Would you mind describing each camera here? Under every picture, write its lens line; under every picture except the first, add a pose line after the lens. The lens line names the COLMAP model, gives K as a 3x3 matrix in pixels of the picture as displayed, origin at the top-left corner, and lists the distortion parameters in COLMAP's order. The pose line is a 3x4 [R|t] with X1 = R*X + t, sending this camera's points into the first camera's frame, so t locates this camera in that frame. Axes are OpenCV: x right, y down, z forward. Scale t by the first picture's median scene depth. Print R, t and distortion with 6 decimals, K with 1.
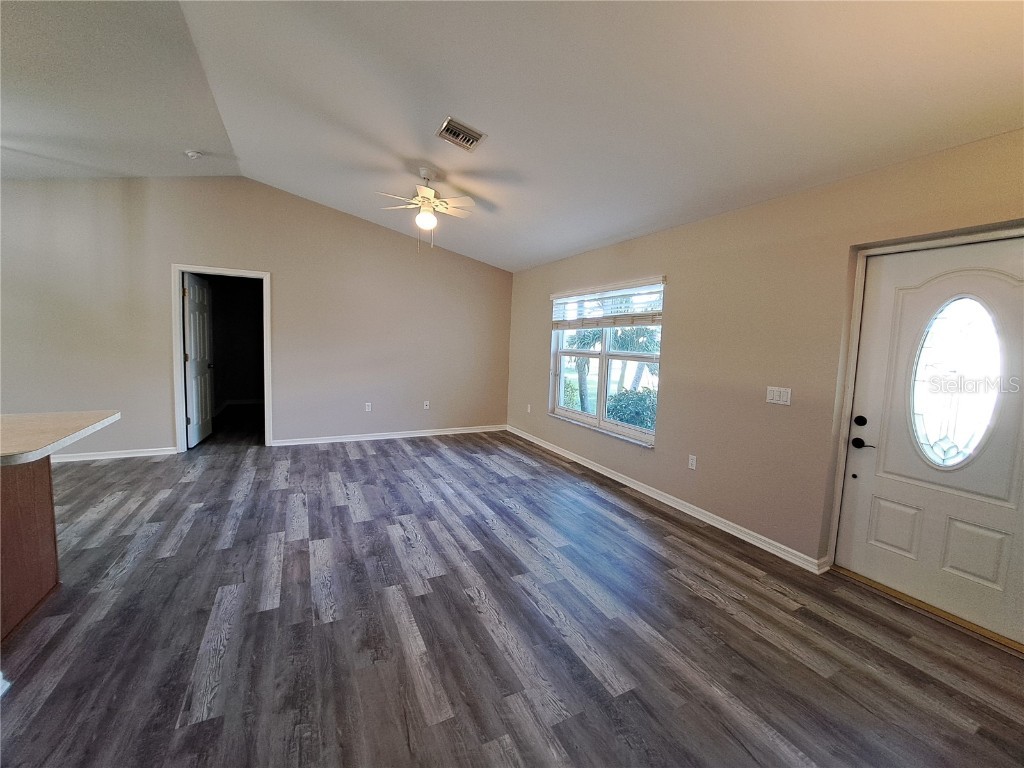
lens RADIAL K [[407.6, 0, 511.9], [0, 407.6, 374.4], [0, 0, 1]] dist [-0.020365, 0.000949]
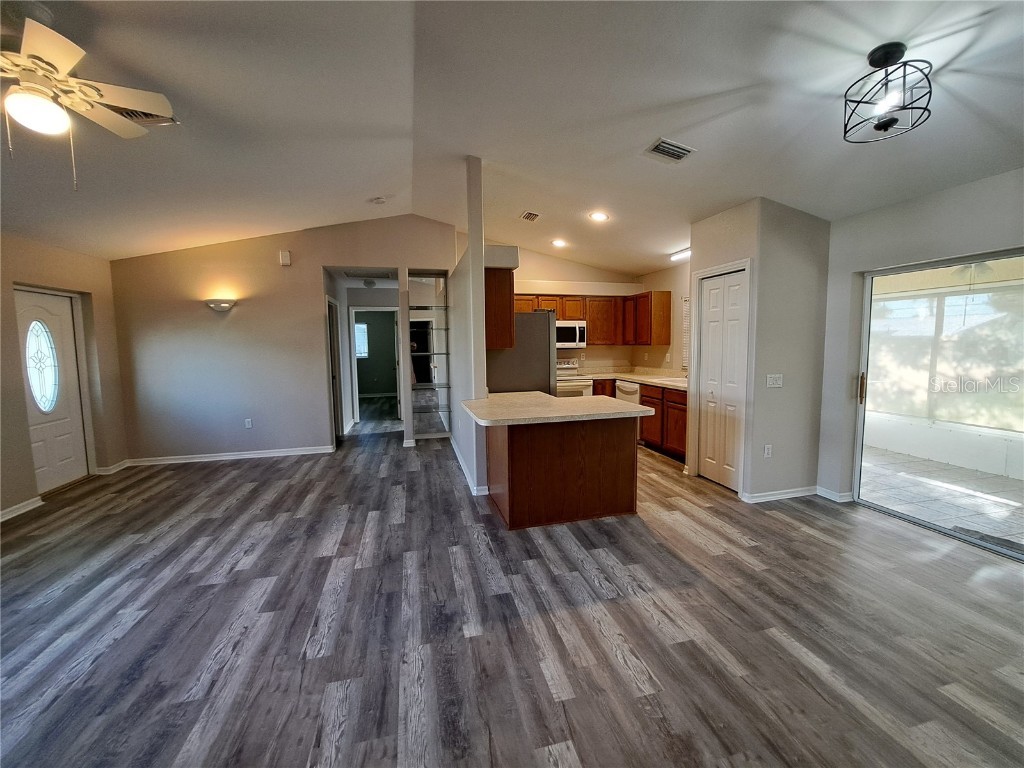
lens RADIAL K [[407.6, 0, 510.7], [0, 407.6, 377.4], [0, 0, 1]] dist [-0.020365, 0.000949]
pose [[-0.971571, -0.041457, 0.233090, -1.123459], [-0.000038, 0.984576, 0.174959, -0.194955], [-0.236748, 0.169977, -0.956587, 1.755936]]
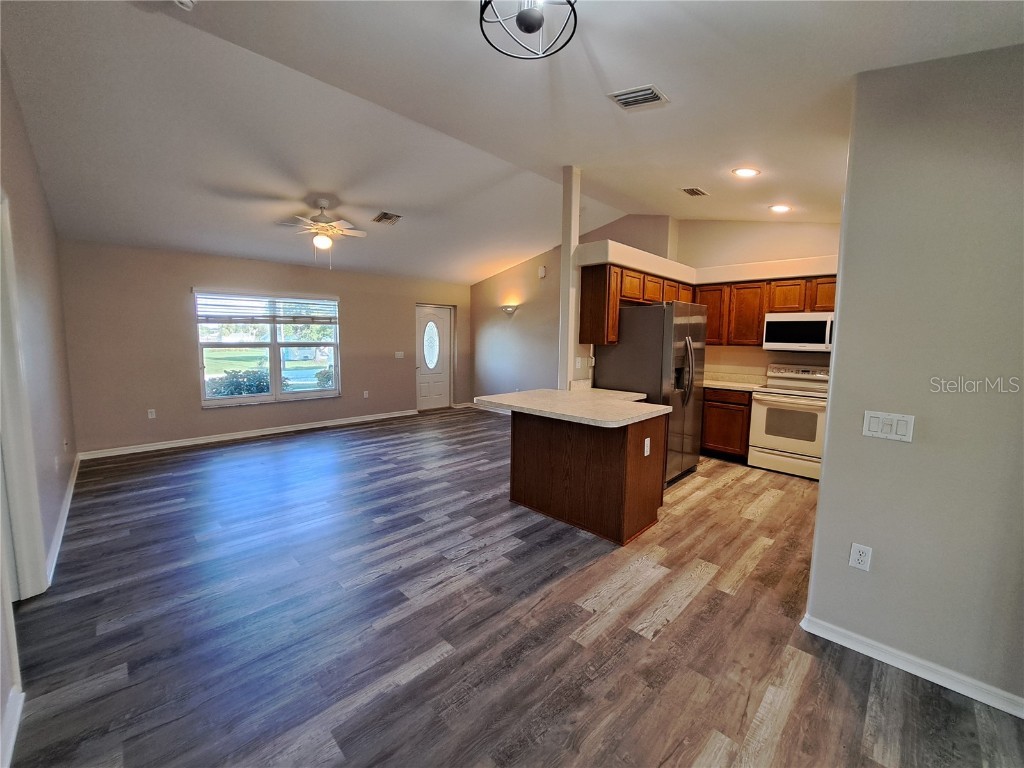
lens RADIAL K [[407.6, 0, 510.4], [0, 407.6, 377.5], [0, 0, 1]] dist [-0.020365, 0.000949]
pose [[-0.298747, -0.131251, 0.945264, -2.031758], [0.056169, 0.986362, 0.154710, -0.168792], [-0.952678, 0.099313, -0.287301, 1.095190]]
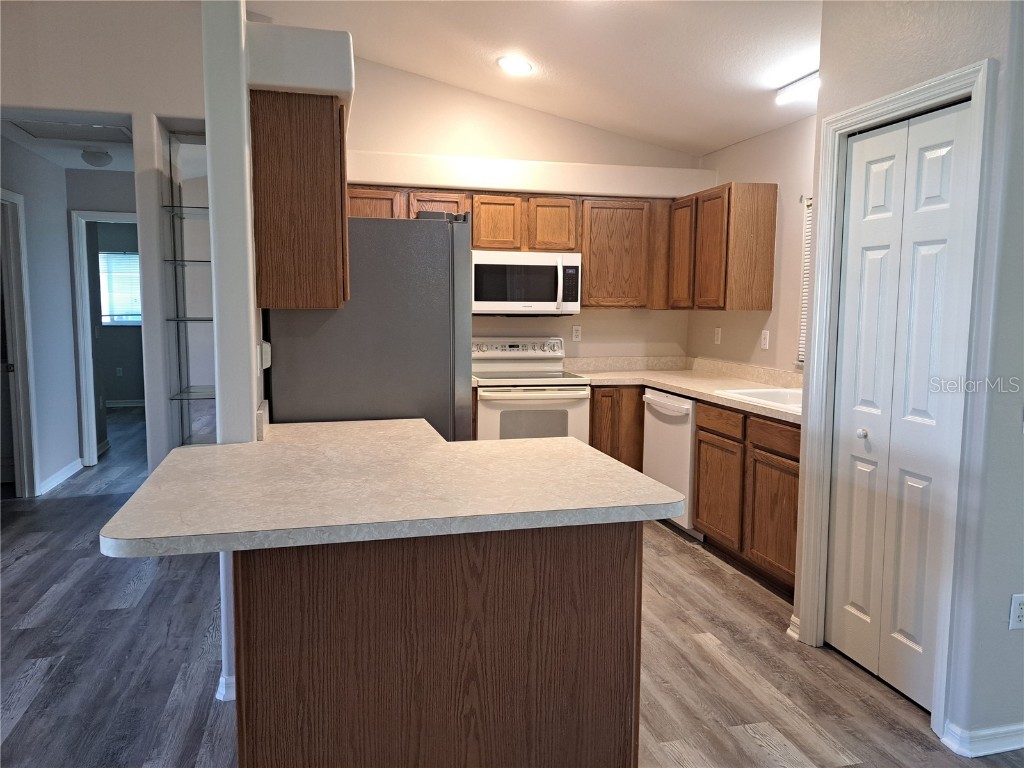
lens RADIAL K [[735.2, 0, 498.0], [0, 735.2, 377.8], [0, 0, 1]] dist [0.054144, -0.048996]
pose [[-0.969353, -0.065459, 0.236791, -1.237093], [-0.019816, 0.981542, 0.190217, -0.147630], [-0.244872, 0.179695, -0.952758, 1.278989]]
